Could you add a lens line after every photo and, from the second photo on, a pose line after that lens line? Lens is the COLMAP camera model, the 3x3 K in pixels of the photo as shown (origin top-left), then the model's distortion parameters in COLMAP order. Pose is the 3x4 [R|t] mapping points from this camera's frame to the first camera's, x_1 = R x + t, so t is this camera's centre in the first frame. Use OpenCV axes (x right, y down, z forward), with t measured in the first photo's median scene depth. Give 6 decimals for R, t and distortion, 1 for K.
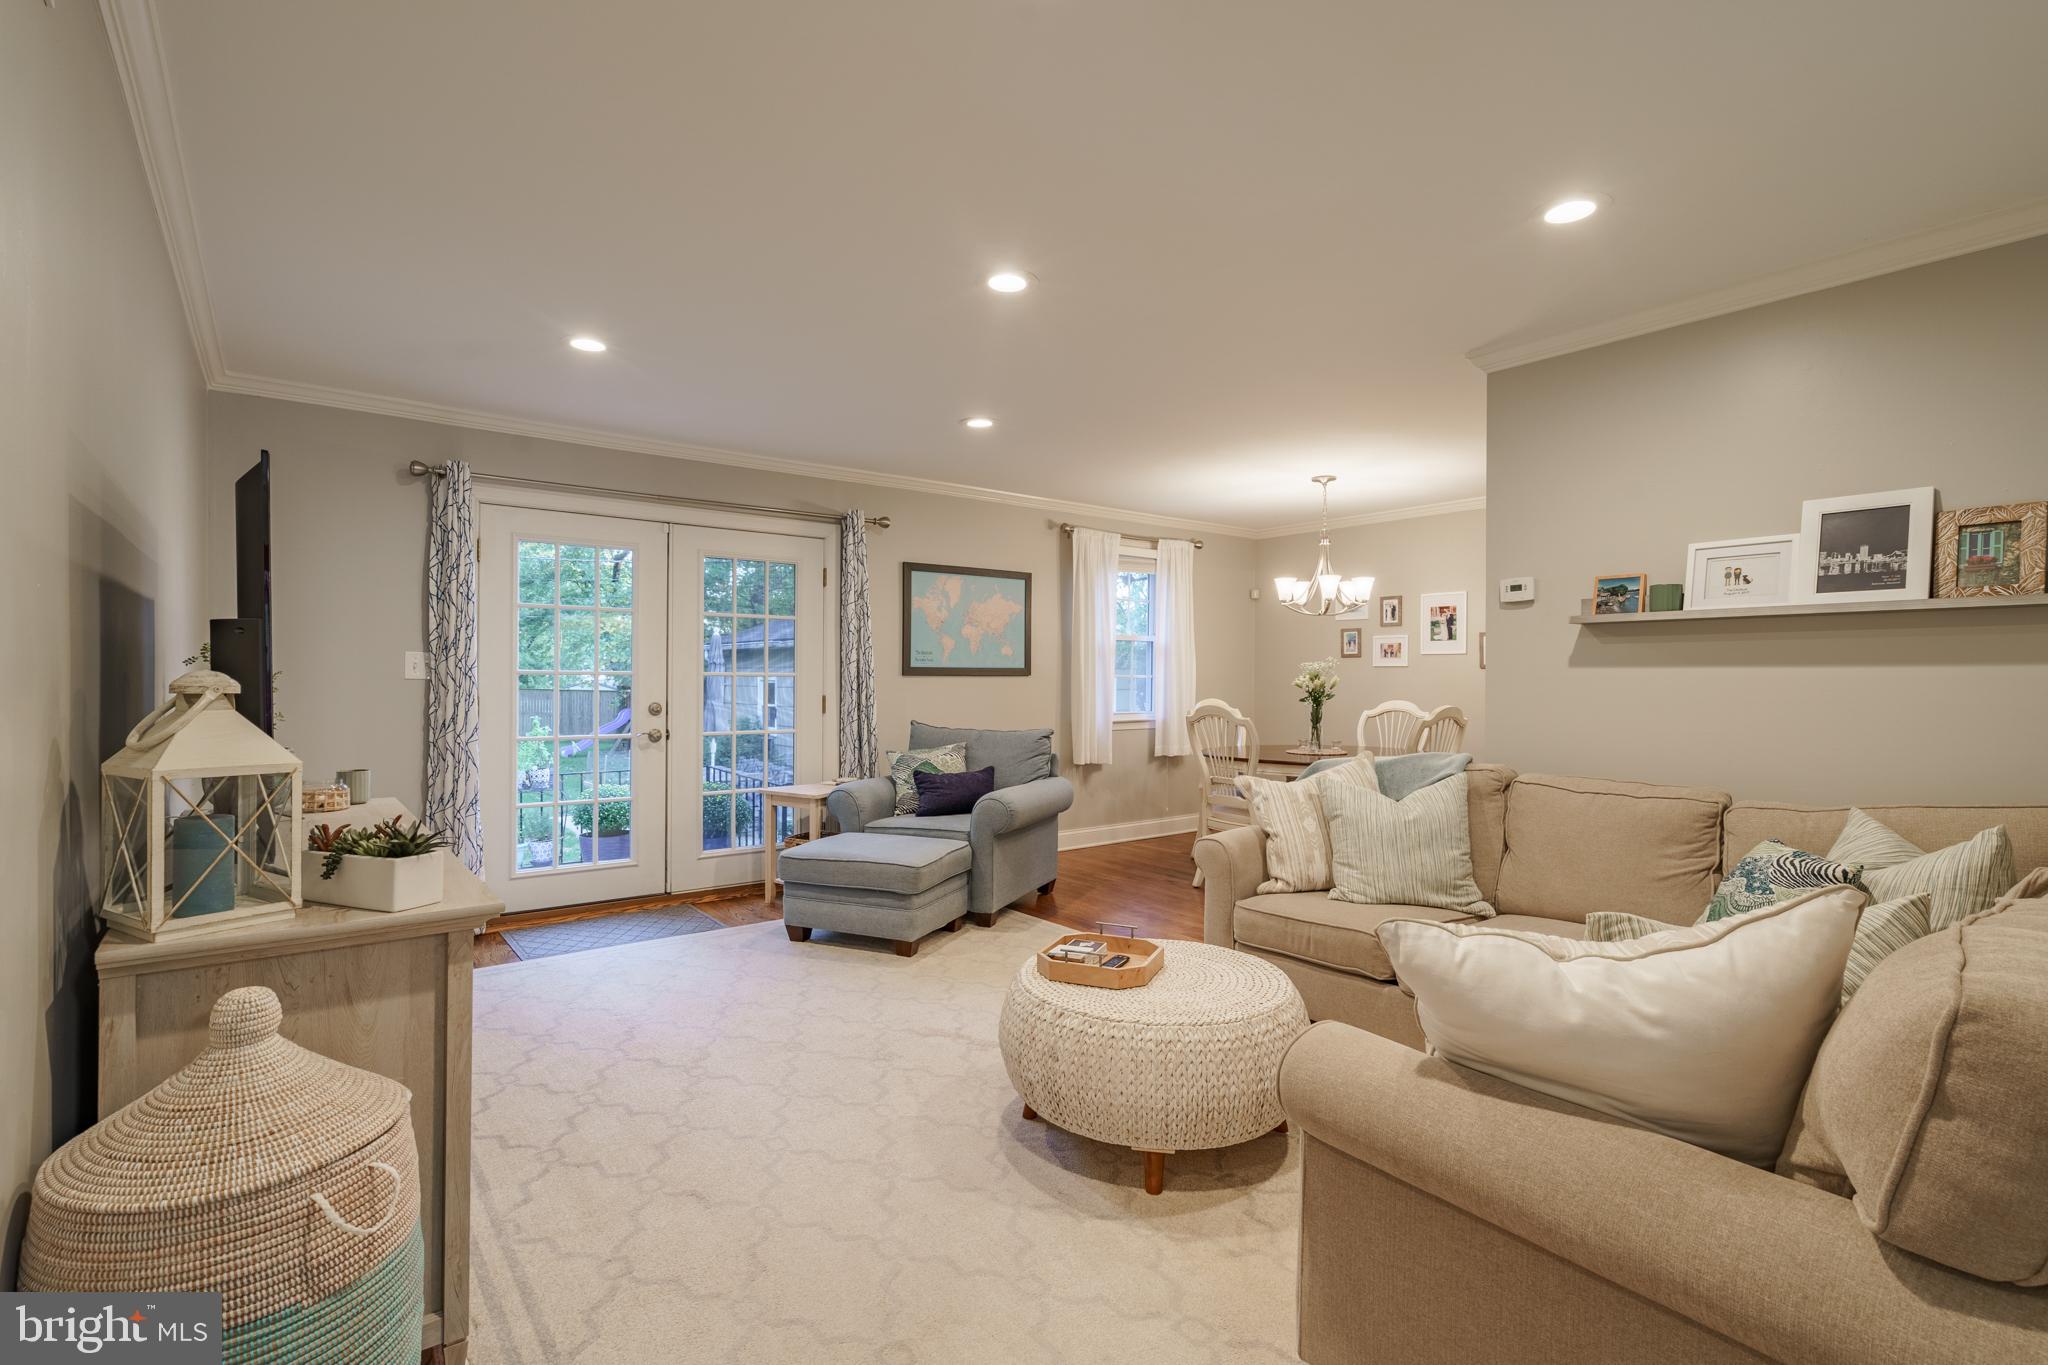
lens RADIAL K [[945.0, 0, 1030.7], [0, 945.0, 697.3], [0, 0, 1]] dist [-0.006498, 0.001305]
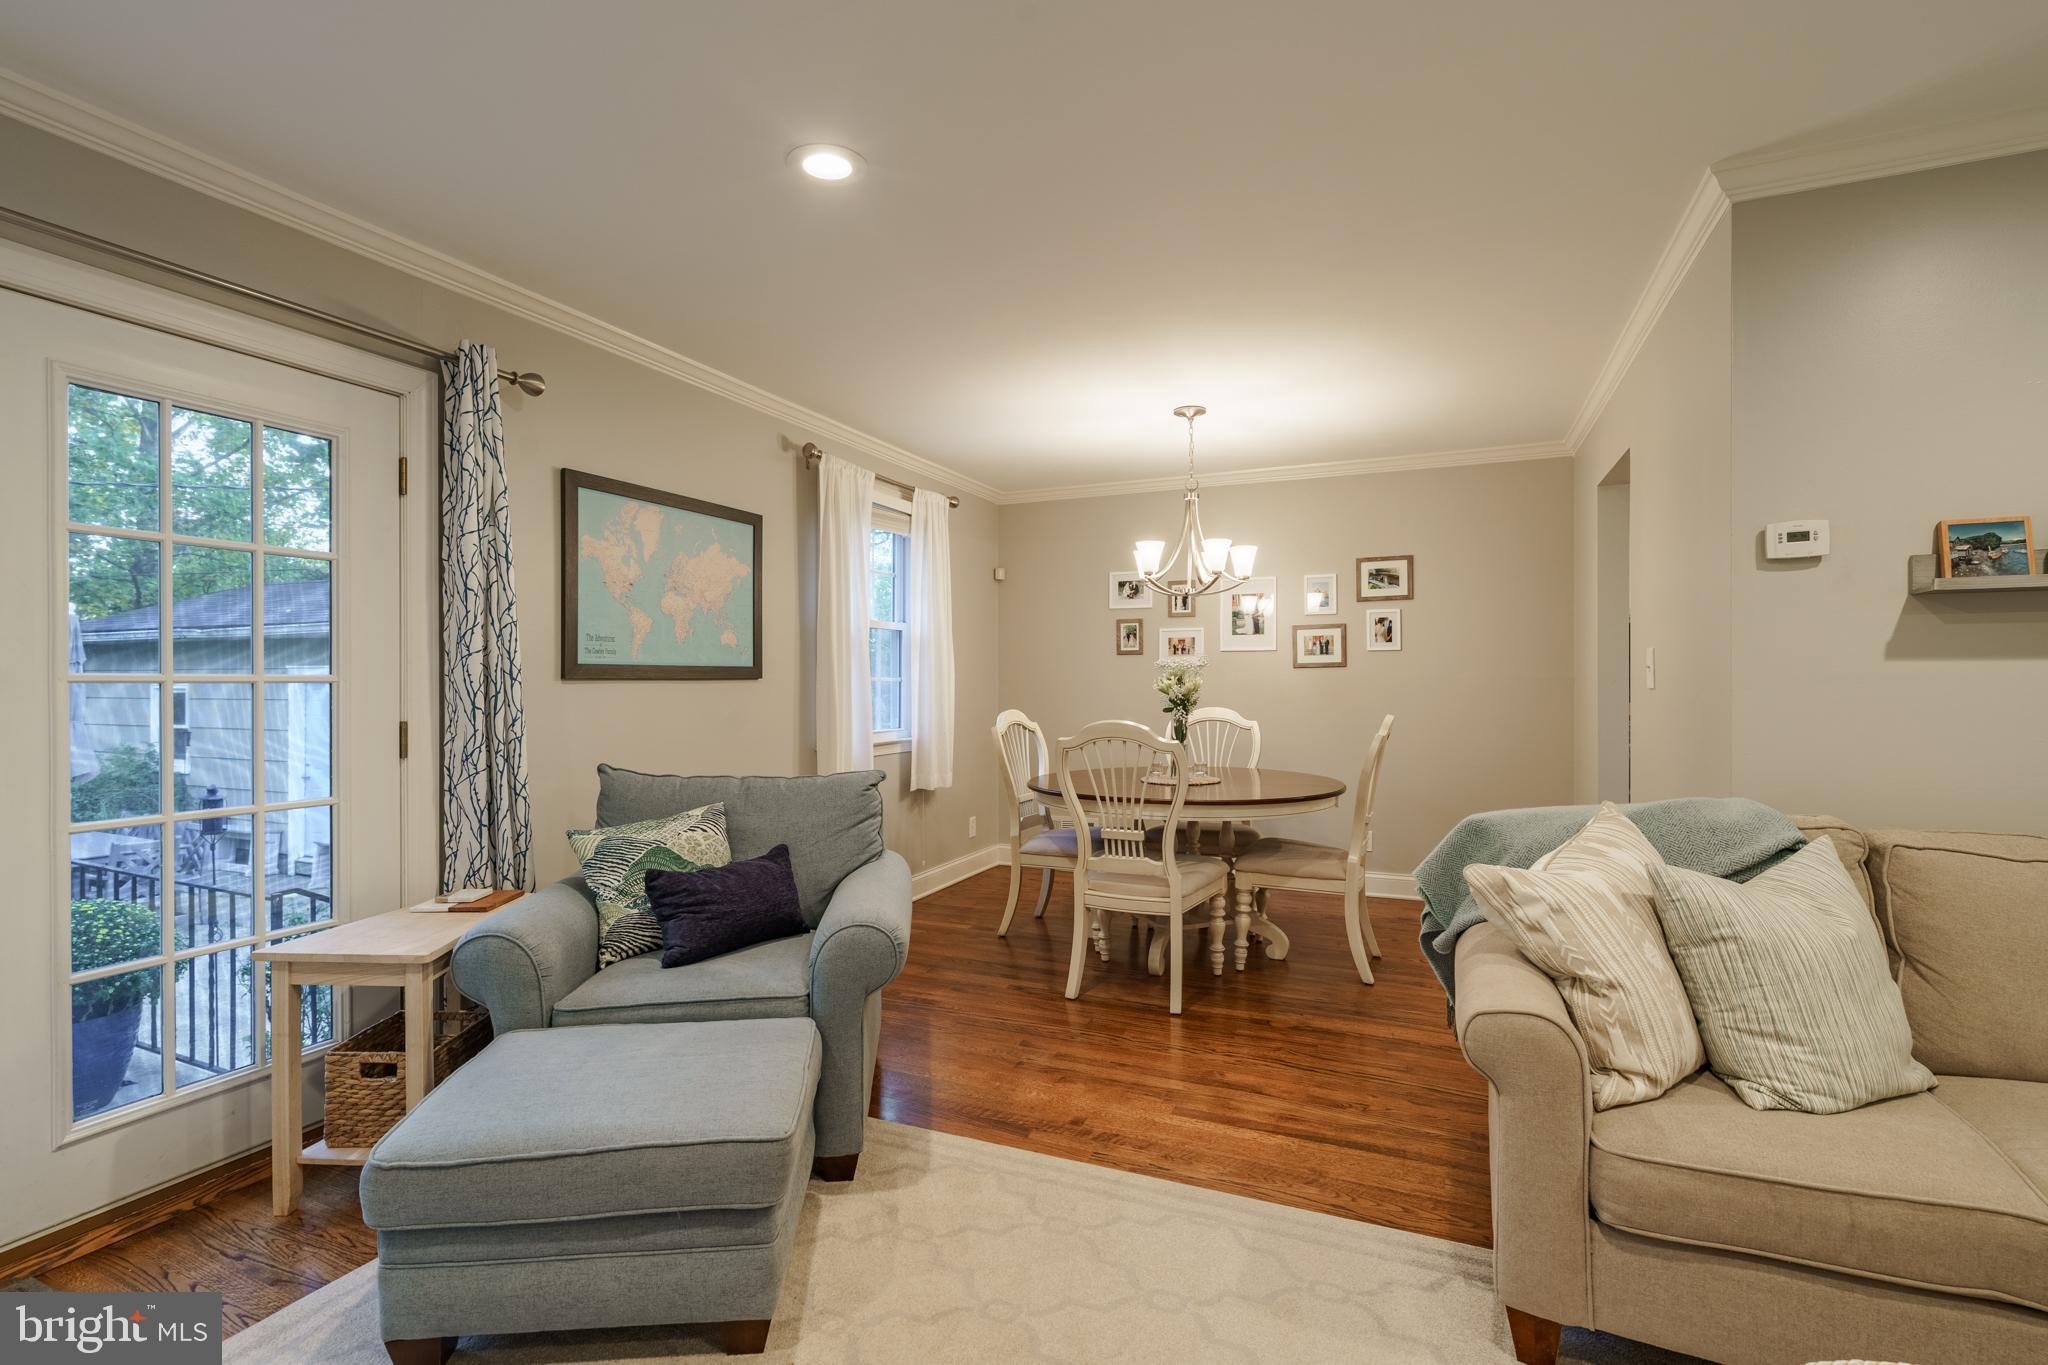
lens RADIAL K [[945.0, 0, 1024.0], [0, 945.0, 689.5], [0, 0, 1]] dist [-0.006498, 0.001305]
pose [[0.886028, -0.010507, 0.463513, -0.165759], [0.015680, 0.999850, -0.007310, -0.010265], [-0.463367, 0.013745, 0.886060, 0.440124]]
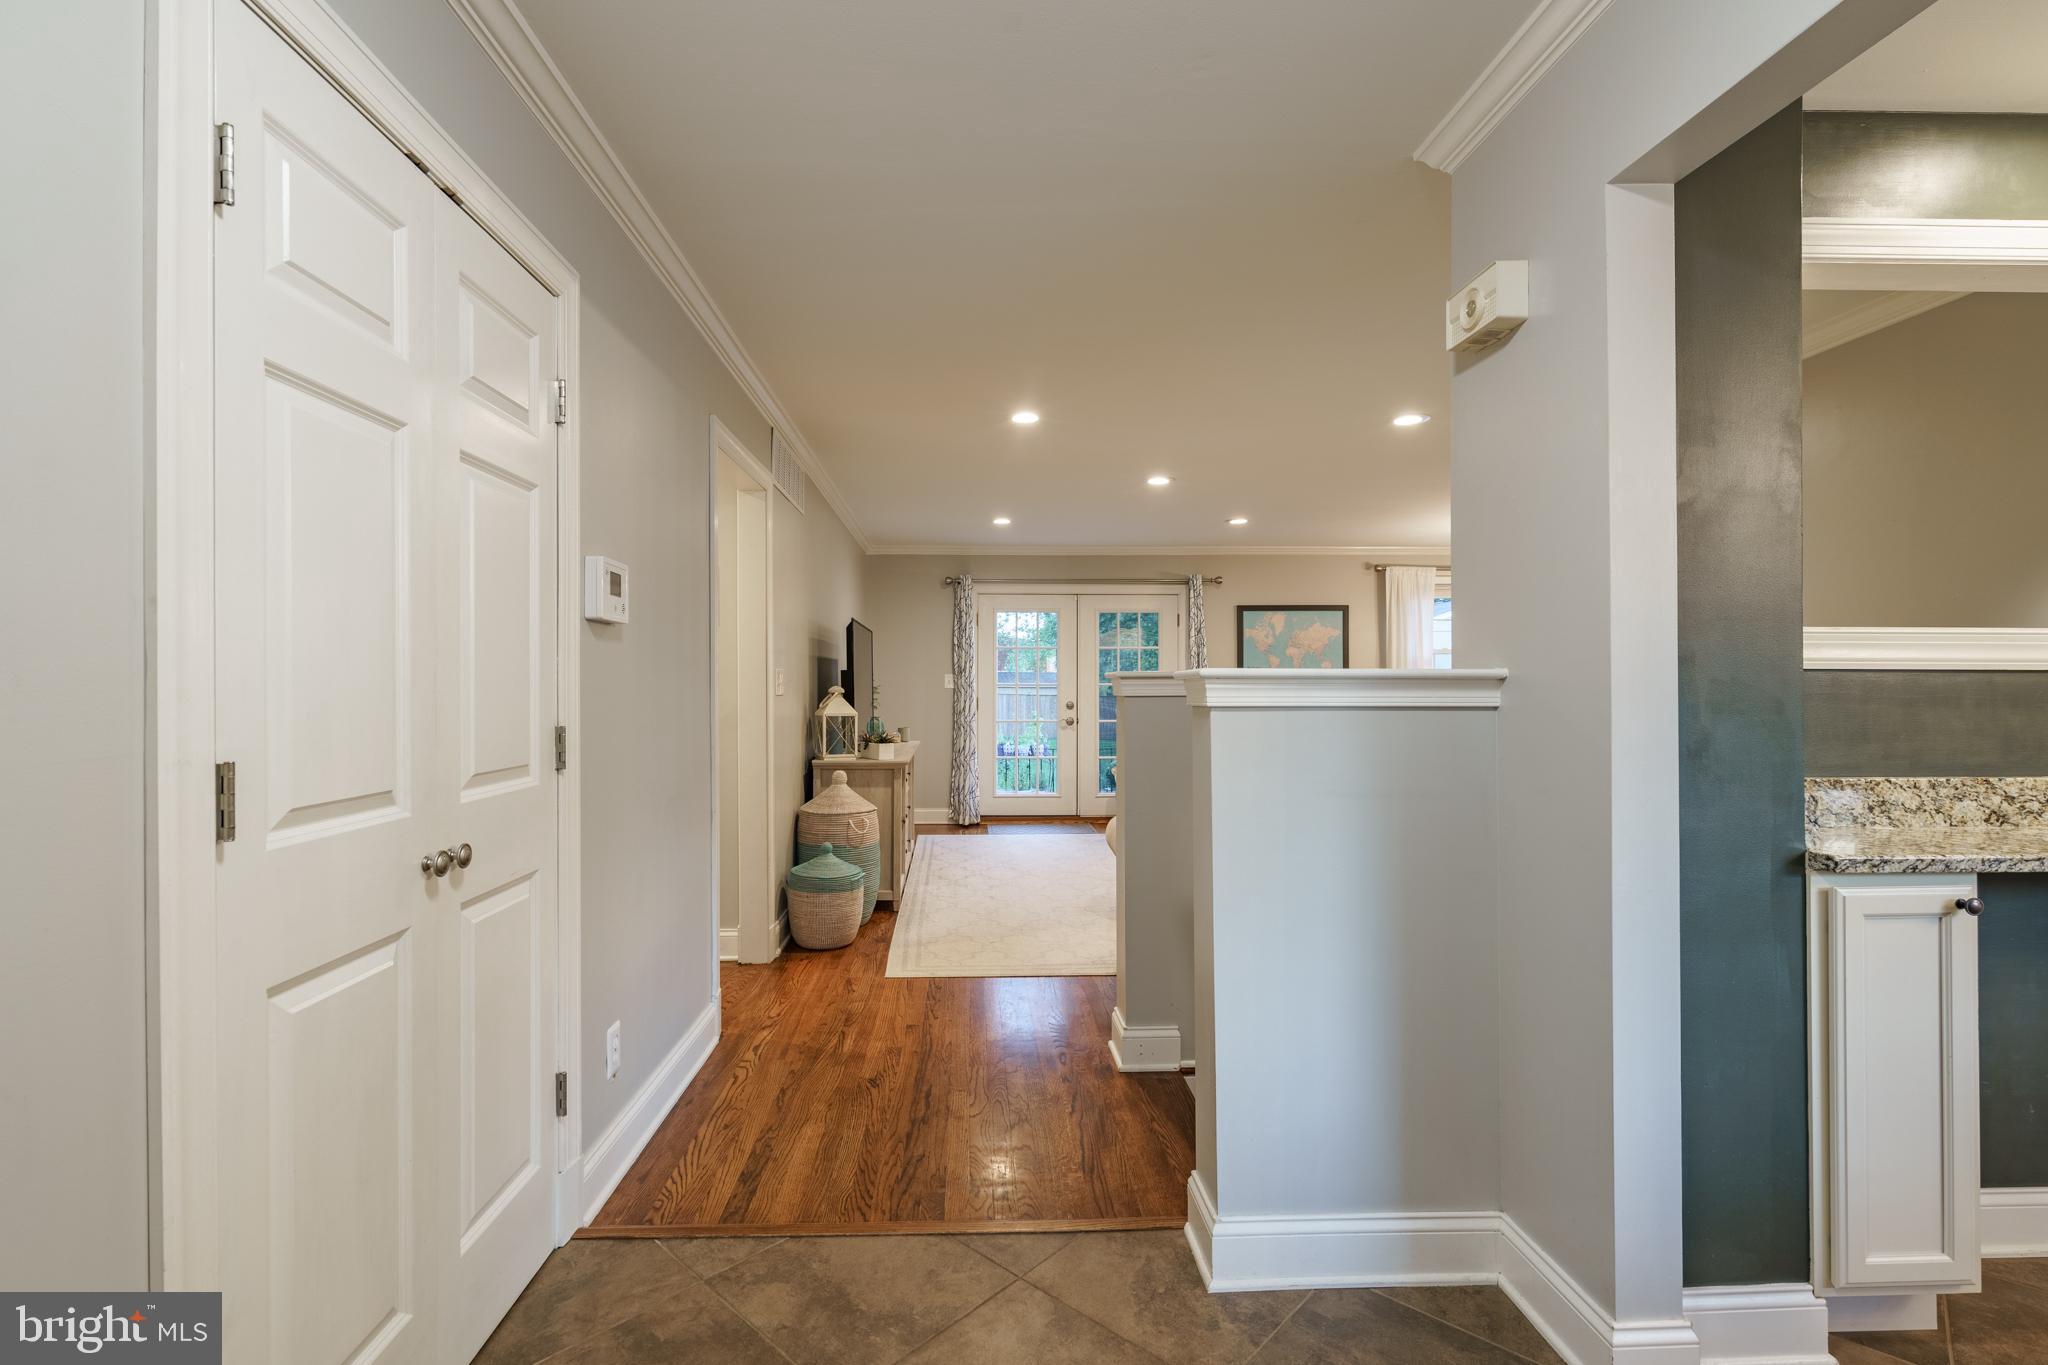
lens RADIAL K [[935.0, 0, 1011.1], [0, 935.0, 686.8], [0, 0, 1]] dist [-0.001877, -0.000139]
pose [[0.817497, -0.005397, -0.575908, 0.438182], [-0.005772, 0.999829, -0.017563, 0.008159], [0.575904, 0.017682, 0.817326, -0.388567]]
